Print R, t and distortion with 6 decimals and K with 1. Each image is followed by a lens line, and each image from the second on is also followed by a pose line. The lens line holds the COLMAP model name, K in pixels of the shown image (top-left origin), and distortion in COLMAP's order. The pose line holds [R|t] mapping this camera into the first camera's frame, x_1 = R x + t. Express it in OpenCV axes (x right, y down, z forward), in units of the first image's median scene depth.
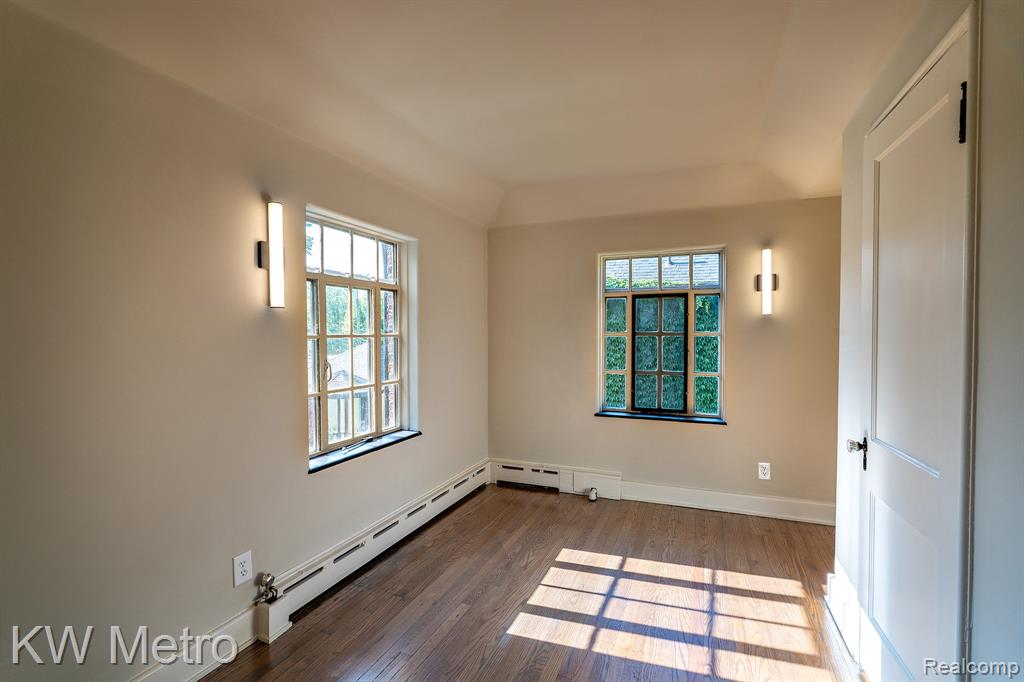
lens RADIAL K [[458.8, 0, 512.0], [0, 458.8, 341.0], [0, 0, 1]] dist [-0.001005, -0.000091]
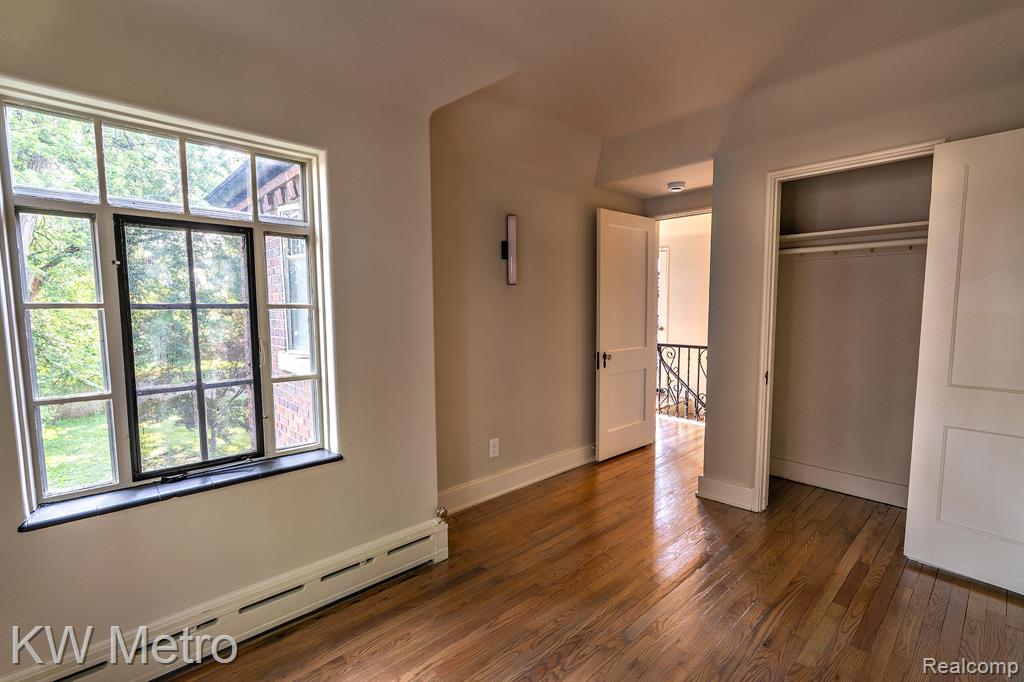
lens RADIAL K [[458.8, 0, 512.0], [0, 458.8, 341.0], [0, 0, 1]] dist [-0.001005, -0.000091]
pose [[0.909904, 0.036616, -0.413200, 0.297011], [-0.013838, 0.998221, 0.057987, -0.004251], [0.414588, -0.047045, 0.908792, 0.549163]]
